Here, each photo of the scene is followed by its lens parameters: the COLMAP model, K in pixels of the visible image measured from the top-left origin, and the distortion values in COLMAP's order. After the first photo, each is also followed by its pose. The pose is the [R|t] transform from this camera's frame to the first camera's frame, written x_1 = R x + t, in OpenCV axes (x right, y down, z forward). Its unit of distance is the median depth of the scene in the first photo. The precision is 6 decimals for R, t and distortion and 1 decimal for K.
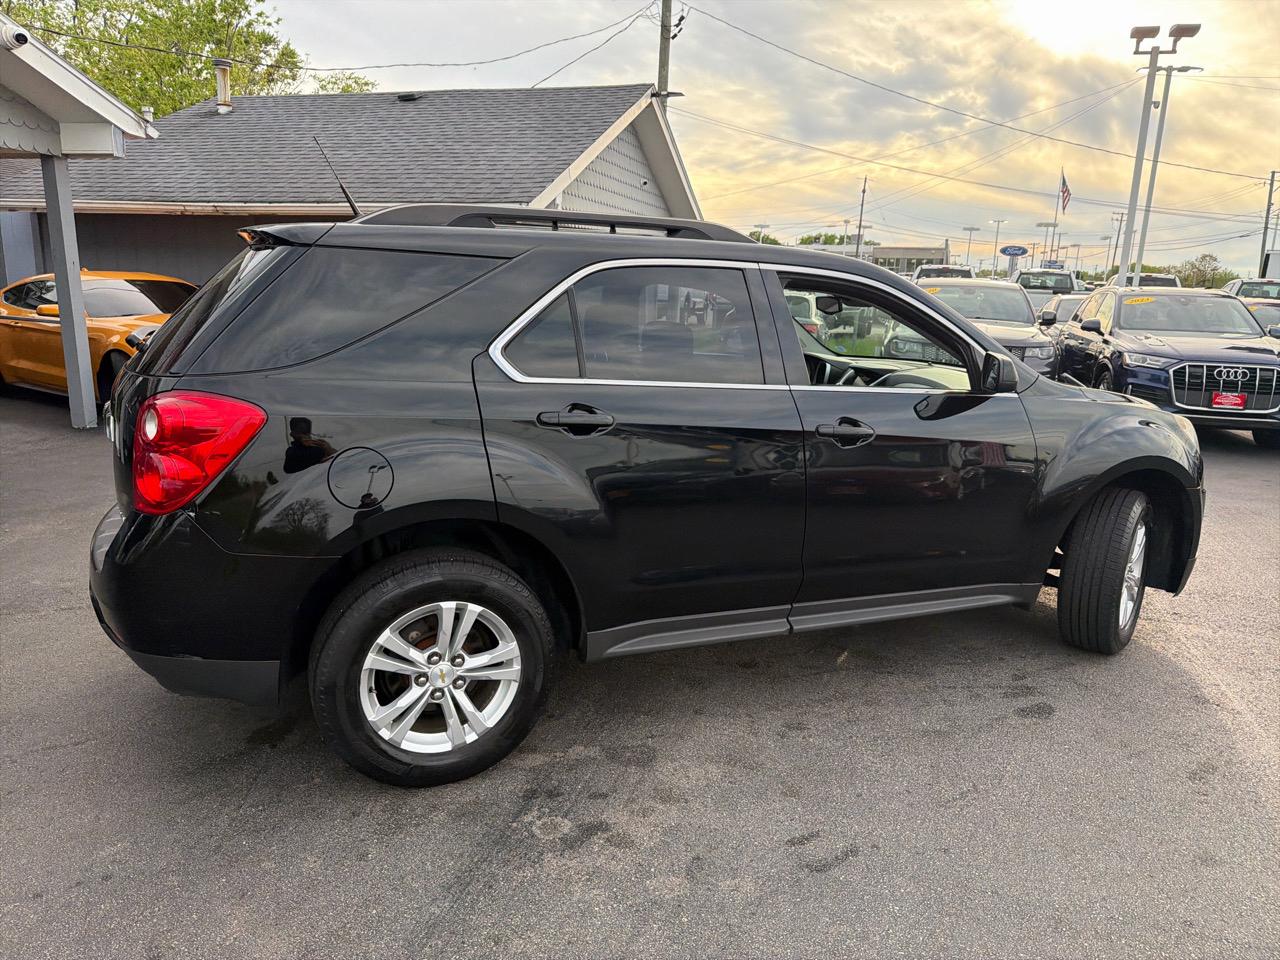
lens RADIAL K [[921.2, 0, 640.0], [0, 921.2, 480.0], [0, 0, 1]] dist [0.012455, -0.019137]
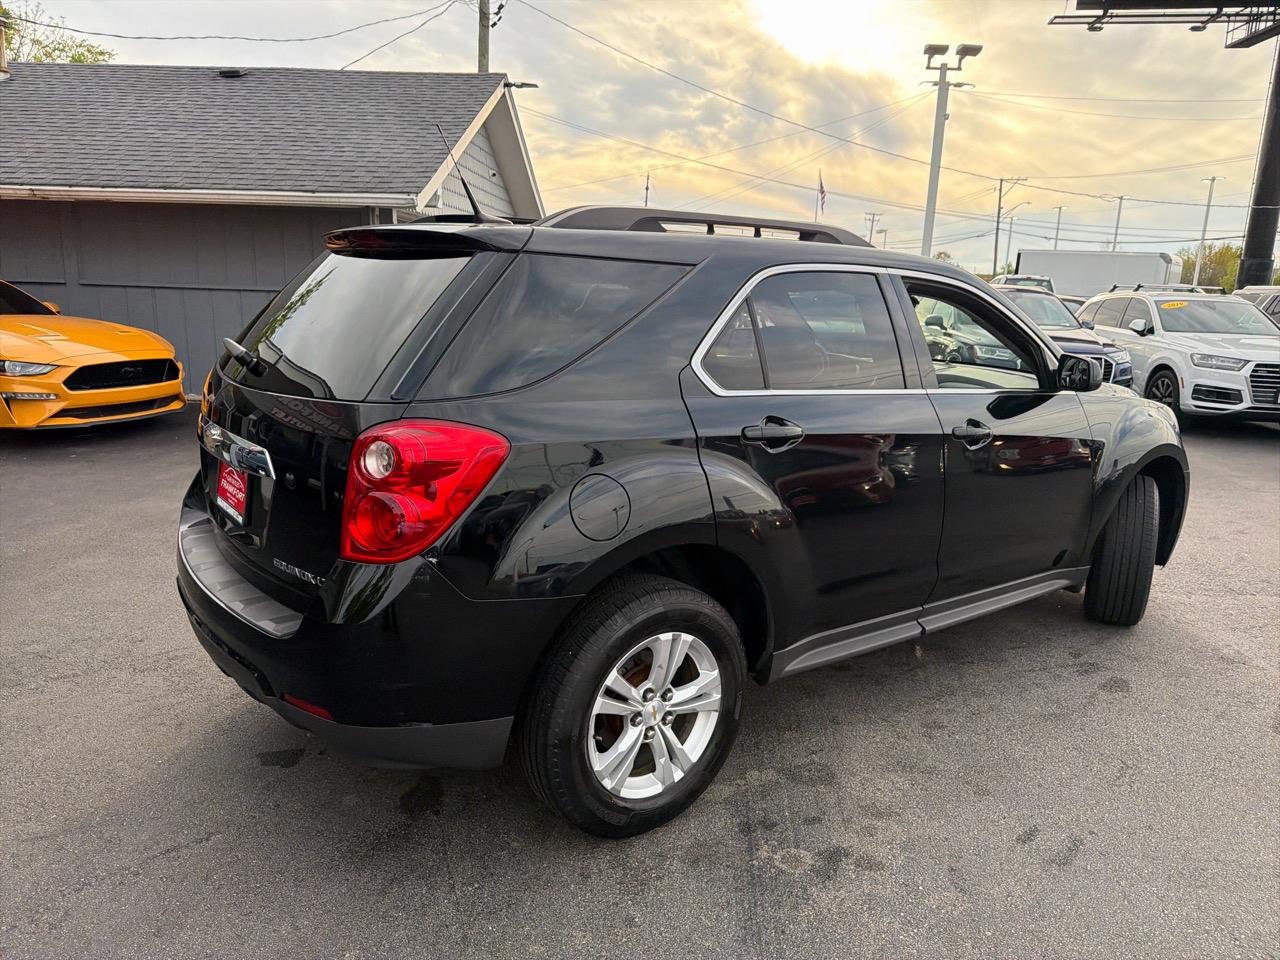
lens RADIAL K [[933.9, 0, 640.8], [0, 933.9, 468.0], [0, 0, 1]] dist [0.028086, -0.044105]
pose [[0.970776, -0.044702, 0.235788, -0.166795], [0.046729, 0.998903, -0.003012, -0.012296], [-0.235394, 0.013942, 0.971800, 0.031388]]
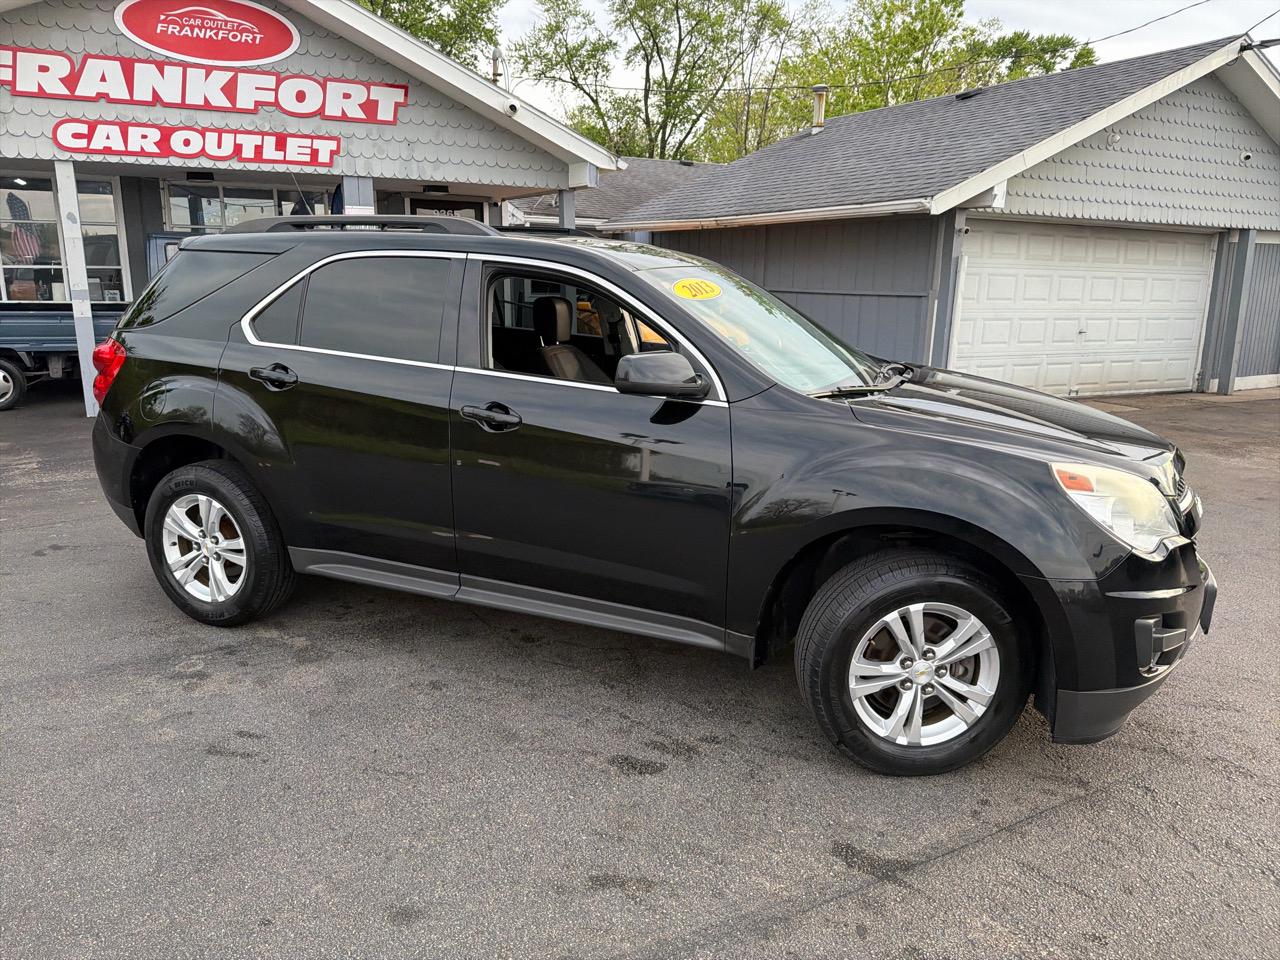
lens RADIAL K [[914.7, 0, 640.0], [0, 914.7, 480.0], [0, 0, 1]] dist [0.010595, -0.027813]
pose [[0.679805, 0.148861, -0.718126, 0.473612], [-0.152554, 0.986468, 0.060072, -0.030341], [0.717350, 0.068716, 0.693315, 0.185742]]
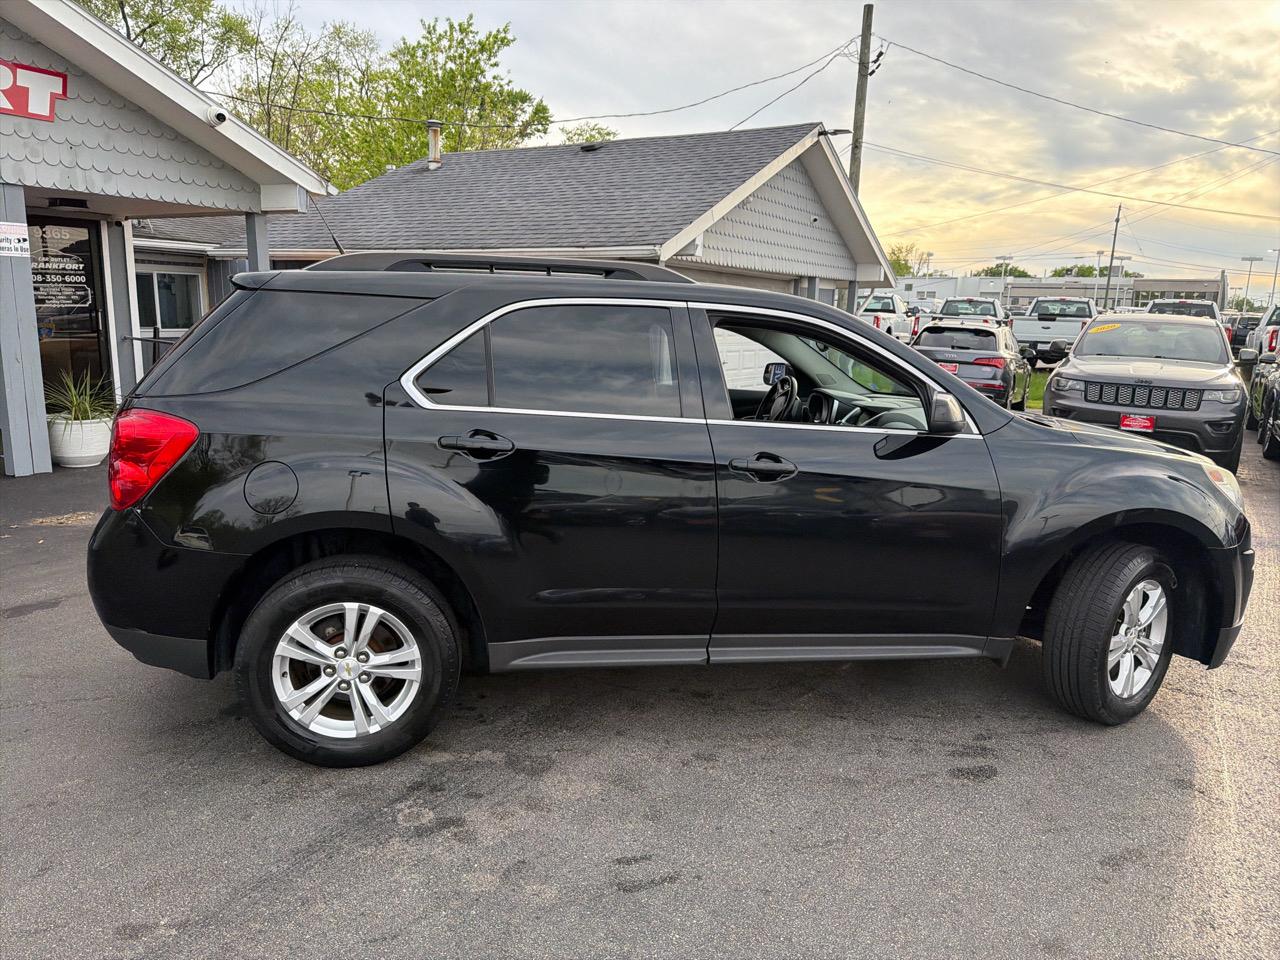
lens RADIAL K [[917.8, 0, 639.0], [0, 917.8, 481.8], [0, 0, 1]] dist [0.002311, -0.013672]
pose [[0.967449, 0.043036, -0.249380, 0.150296], [-0.051659, 0.998268, -0.028131, -0.000732], [0.247737, 0.040098, 0.967997, -0.000719]]
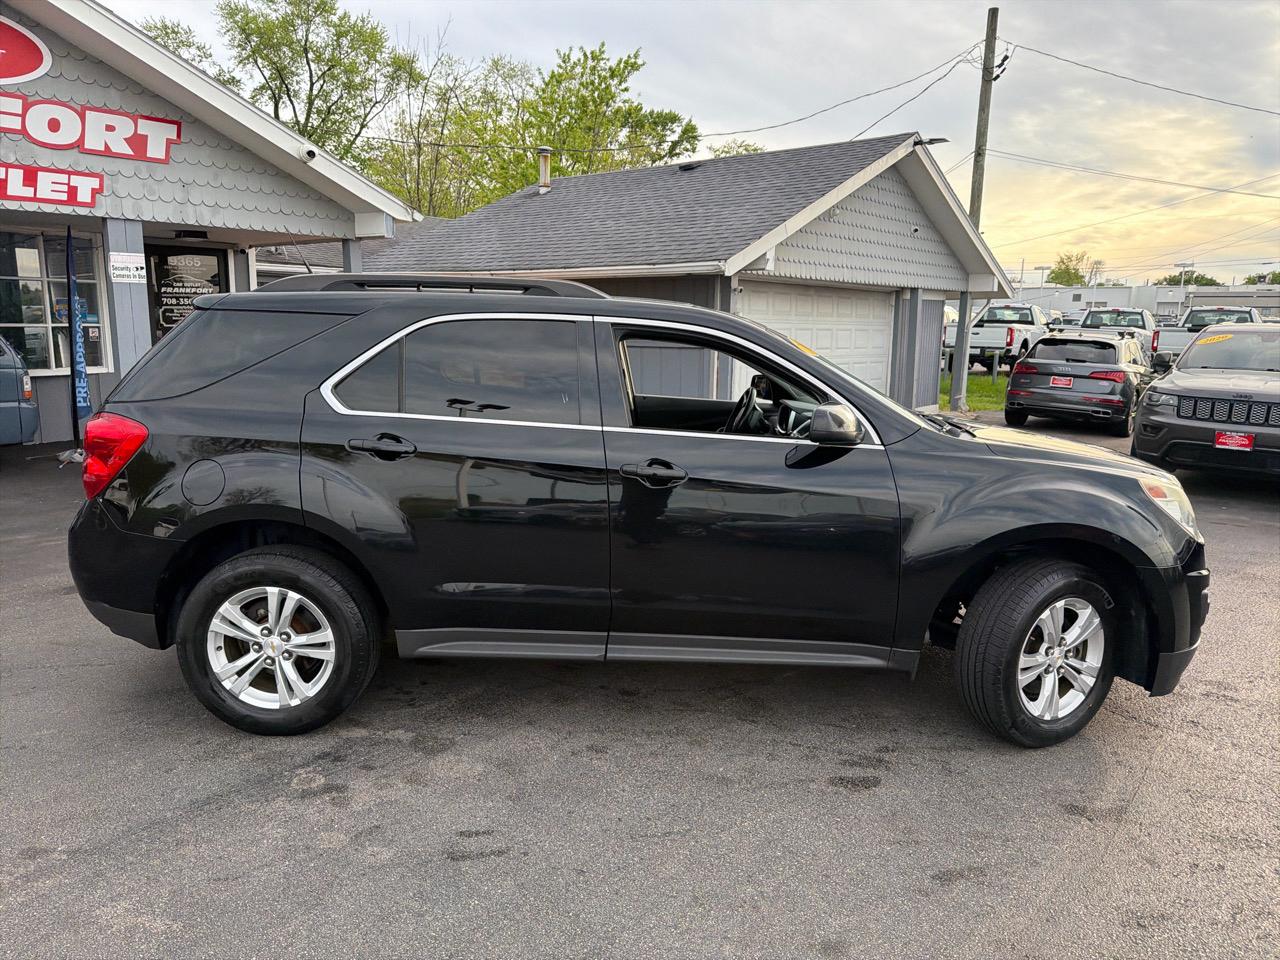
lens RADIAL K [[914.7, 0, 640.0], [0, 914.7, 480.0], [0, 0, 1]] dist [0.010595, -0.027813]
pose [[0.911281, 0.055853, -0.407981, 0.279293], [-0.076825, 0.996424, -0.035187, -0.003128], [0.404556, 0.063408, 0.912312, 0.019626]]
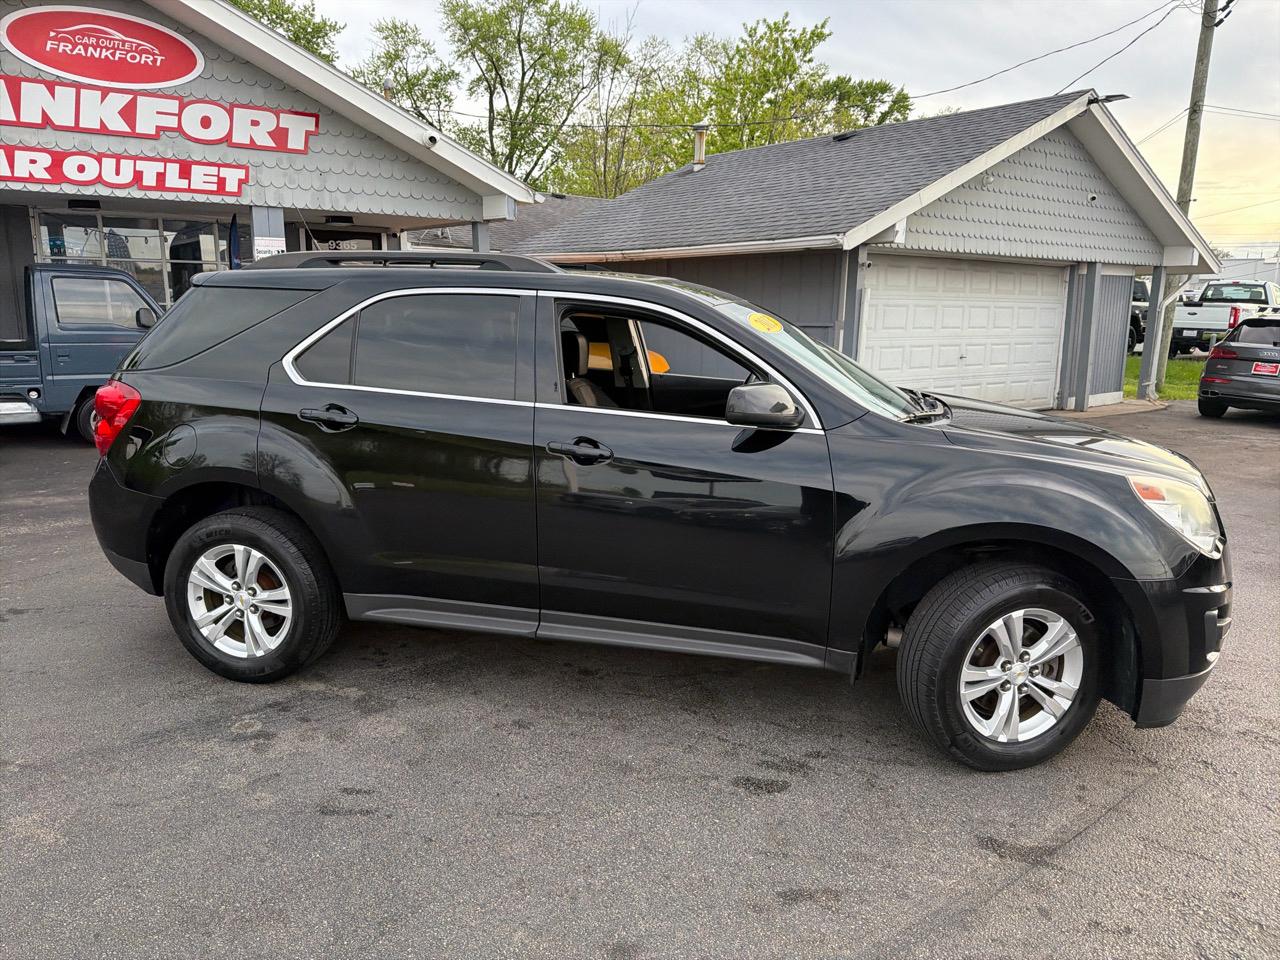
lens RADIAL K [[913.1, 0, 639.7], [0, 913.1, 488.2], [0, 0, 1]] dist [0.007838, -0.022383]
pose [[0.795812, 0.104092, -0.596529, 0.391565], [-0.118194, 0.992868, 0.015572, -0.015576], [0.593896, 0.058114, 0.802440, 0.099401]]
